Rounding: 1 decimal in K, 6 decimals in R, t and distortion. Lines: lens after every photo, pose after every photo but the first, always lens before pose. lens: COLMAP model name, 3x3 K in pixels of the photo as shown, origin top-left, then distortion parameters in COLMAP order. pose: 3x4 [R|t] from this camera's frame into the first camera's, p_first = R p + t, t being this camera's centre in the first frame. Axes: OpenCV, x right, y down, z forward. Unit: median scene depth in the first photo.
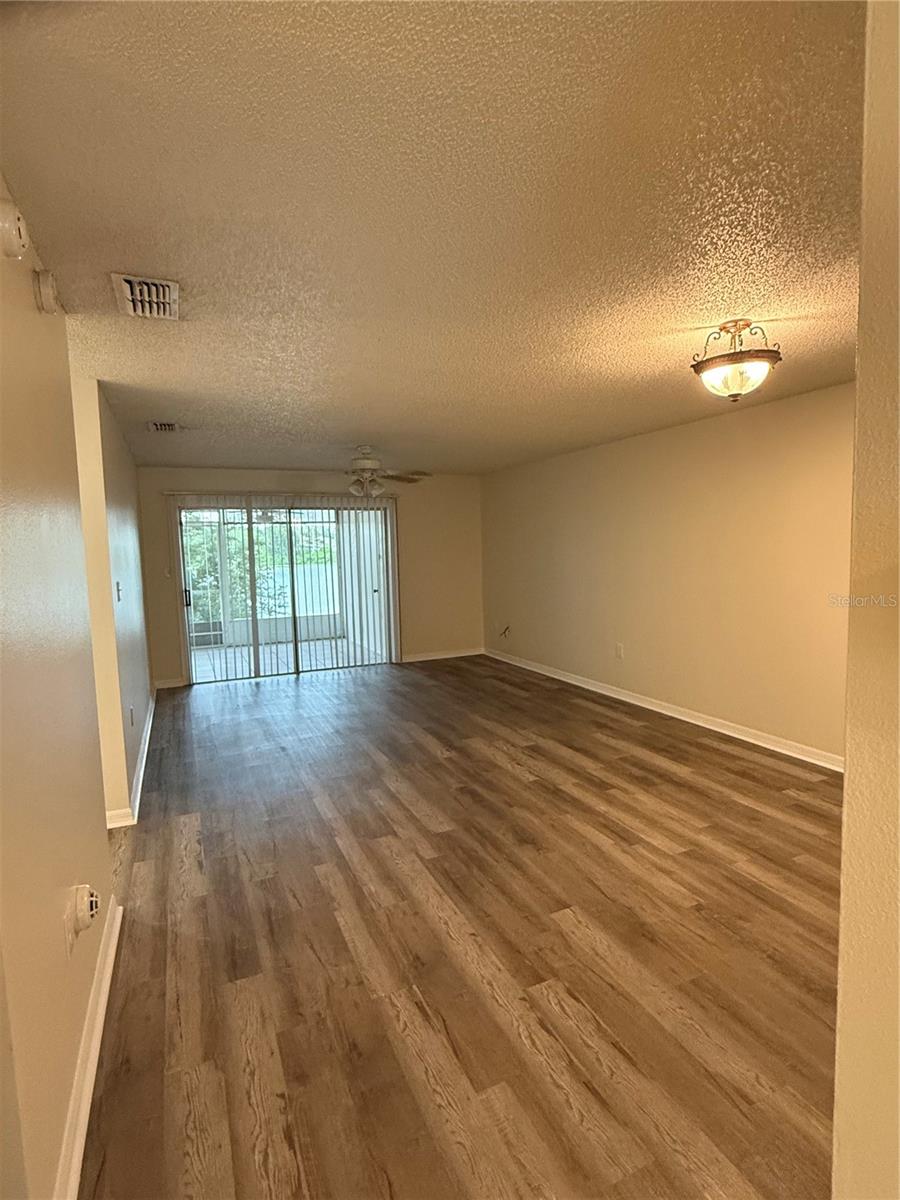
lens RADIAL K [[608.7, 0, 450.0], [0, 608.7, 600.0], [0, 0, 1]] dist [0.000465, 0.000475]
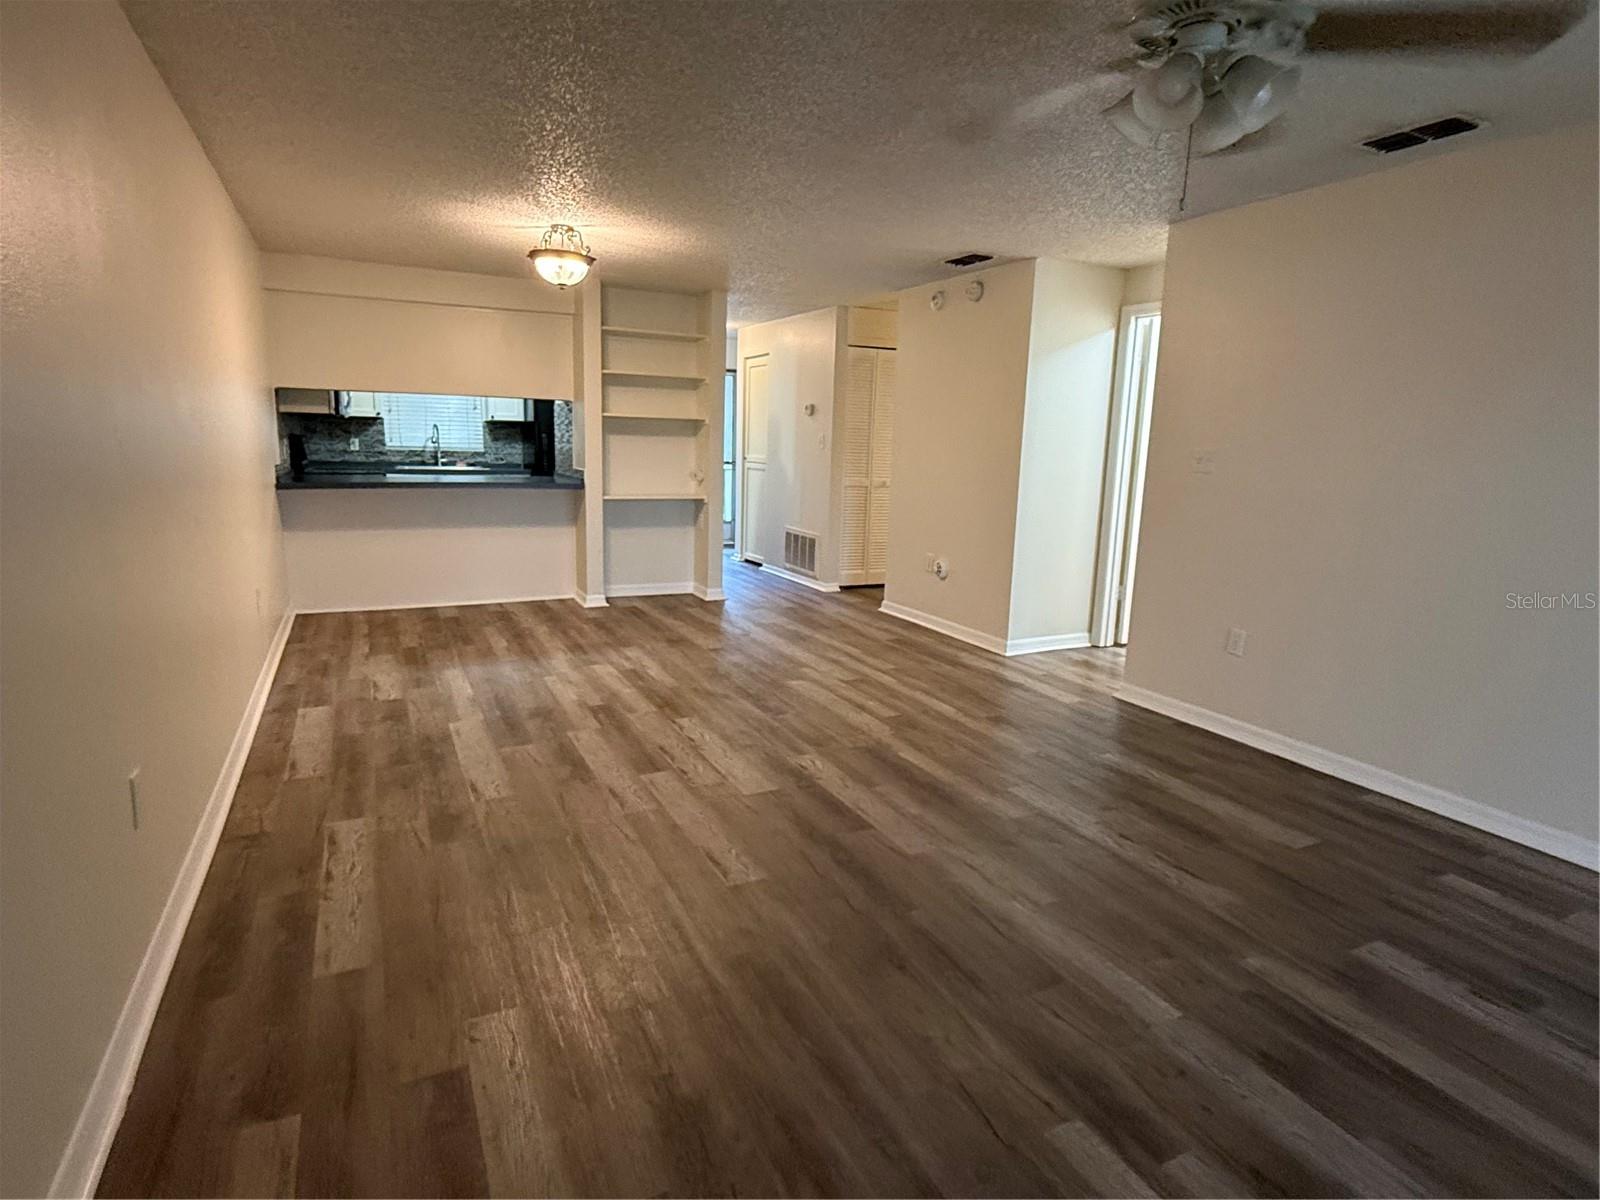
lens RADIAL K [[864.5, 0, 801.5], [0, 864.5, 598.5], [0, 0, 1]] dist [0.005207, 0.000584]
pose [[-0.999083, 0.004773, -0.042560, 0.038249], [-0.007029, 0.962018, 0.272896, -0.145238], [0.042246, 0.272945, -0.961102, 2.086339]]
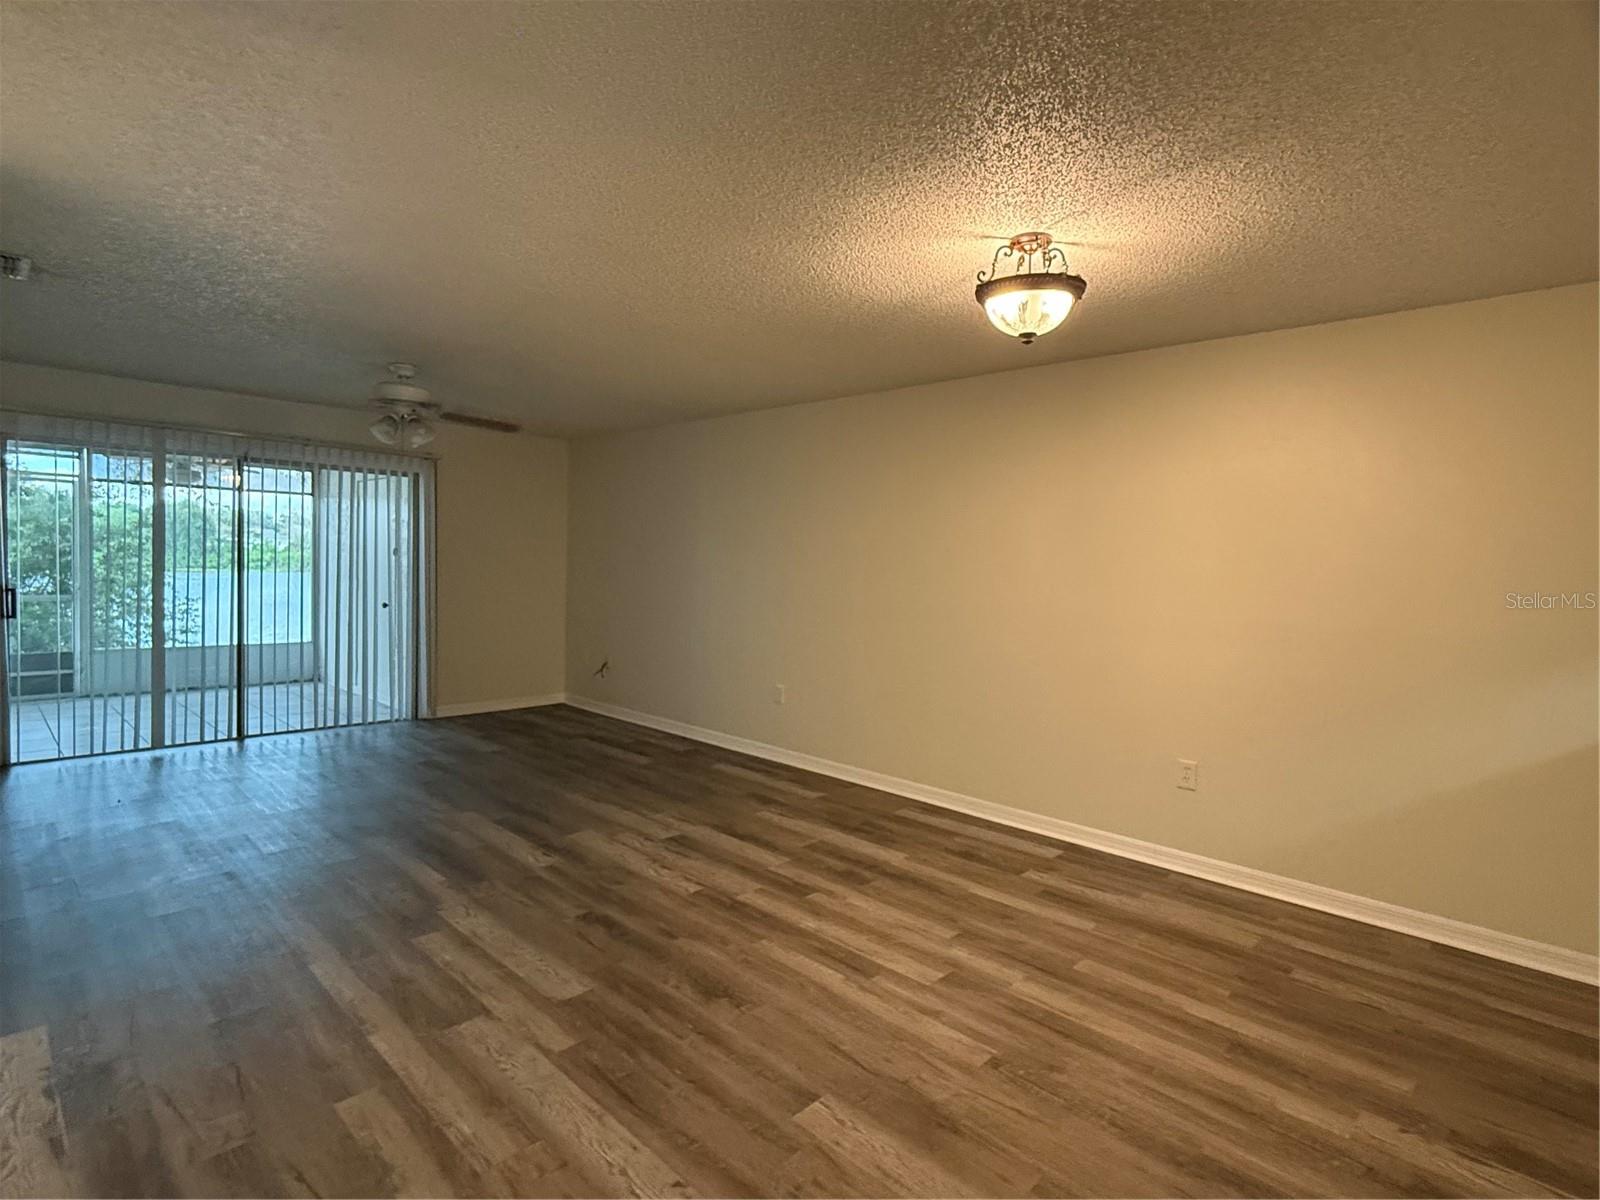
lens RADIAL K [[810.9, 0, 795.0], [0, 810.9, 595.0], [0, 0, 1]] dist [0.001246, 0.000053]
pose [[0.927599, 0.038534, 0.371584, -0.103675], [-0.020532, 0.998421, -0.052284, 0.024239], [-0.373012, 0.040869, 0.926926, 0.149863]]
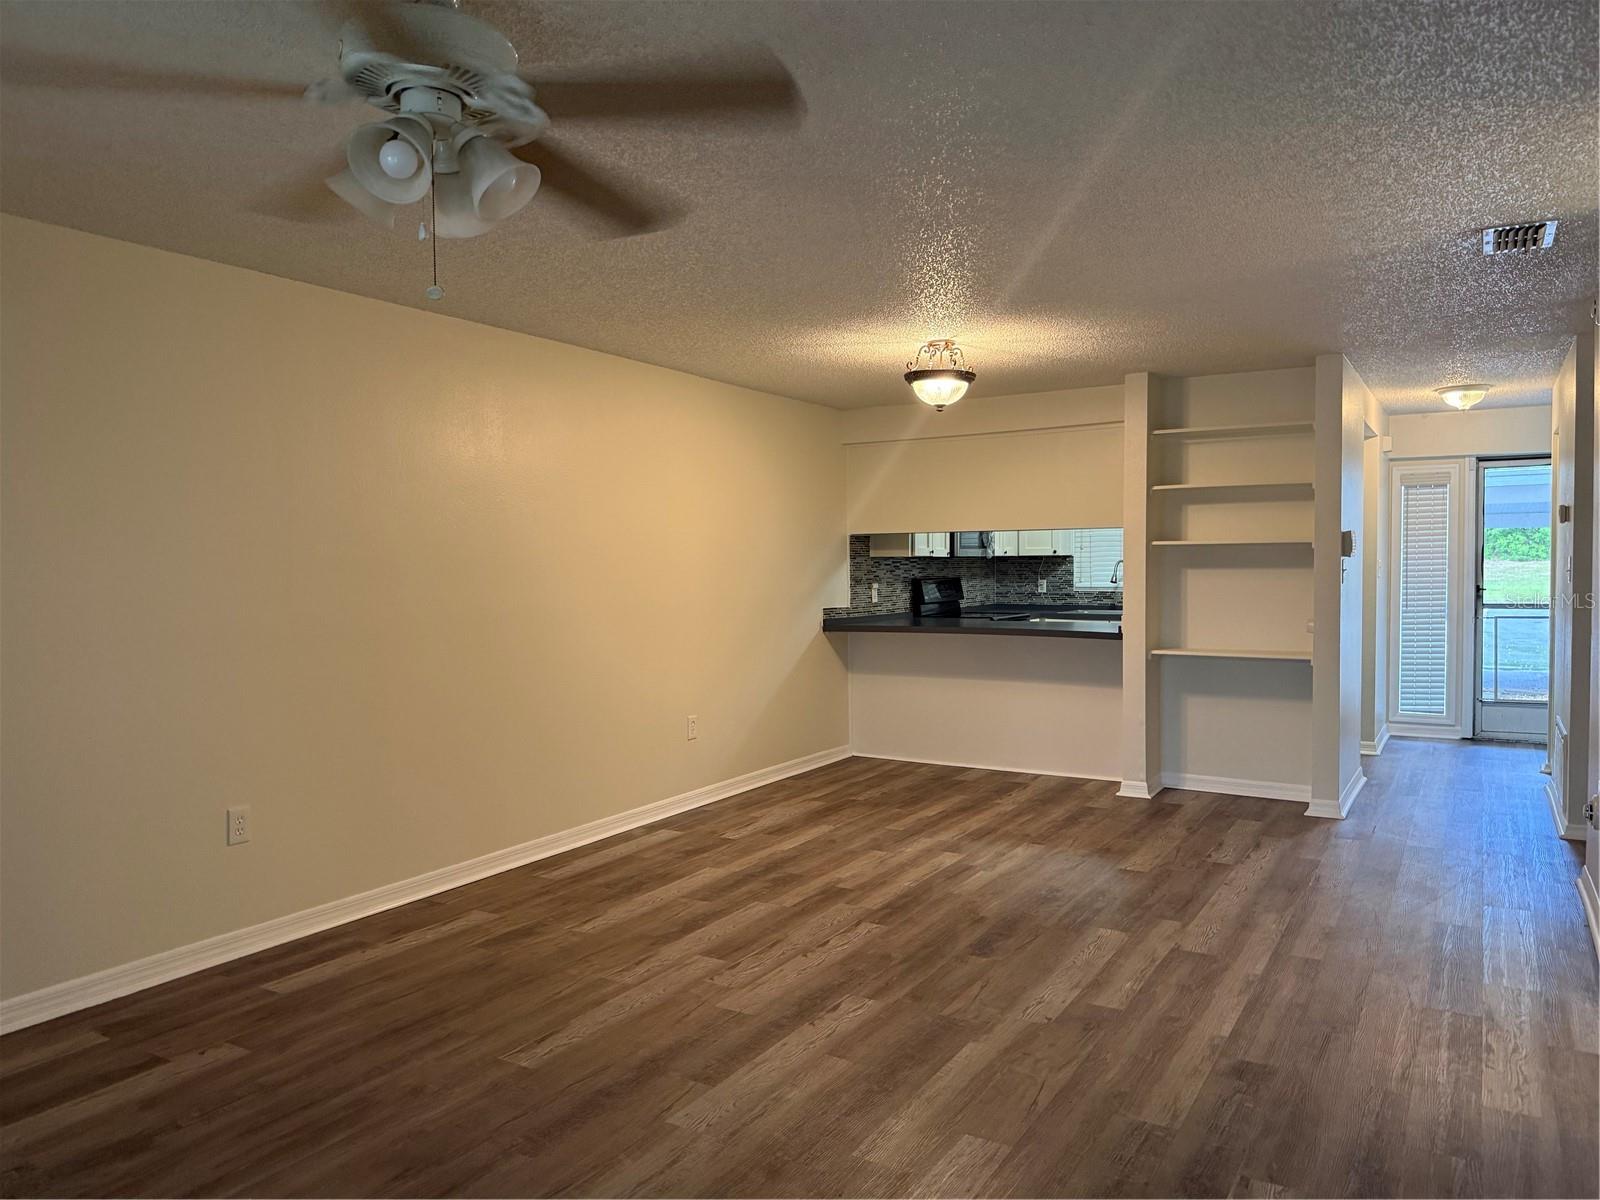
lens RADIAL K [[1121.6, 0, 793.5], [0, 1121.6, 610.4], [0, 0, 1]] dist [0.099902, -0.140459]
pose [[-0.567628, -0.005377, 0.823267, -0.759348], [0.097380, 0.992520, 0.073625, -0.102081], [-0.817506, 0.121961, -0.562859, 1.727381]]
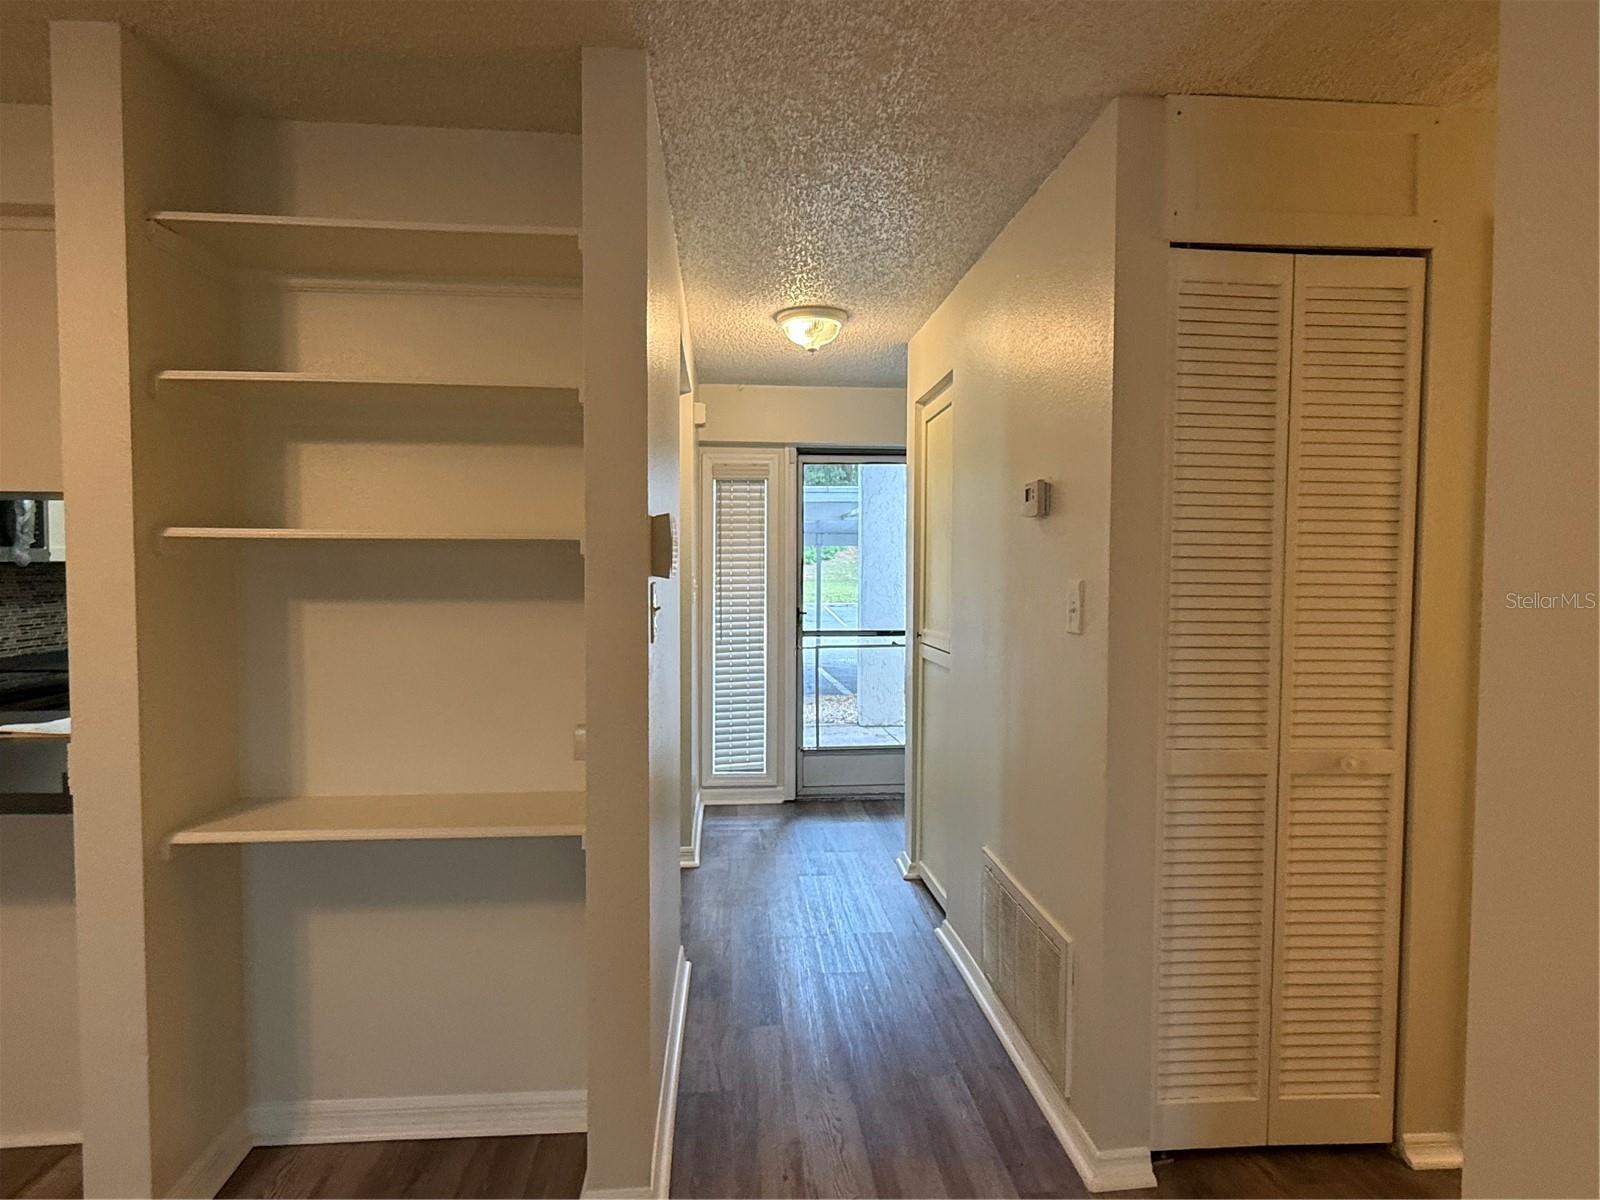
lens RADIAL K [[864.5, 0, 801.5], [0, 864.5, 598.5], [0, 0, 1]] dist [0.005207, 0.000584]
pose [[-0.944394, 0.009744, 0.328672, -0.116729], [0.049389, 0.992425, 0.112490, -0.022119], [-0.325086, 0.122468, -0.937721, 0.614801]]
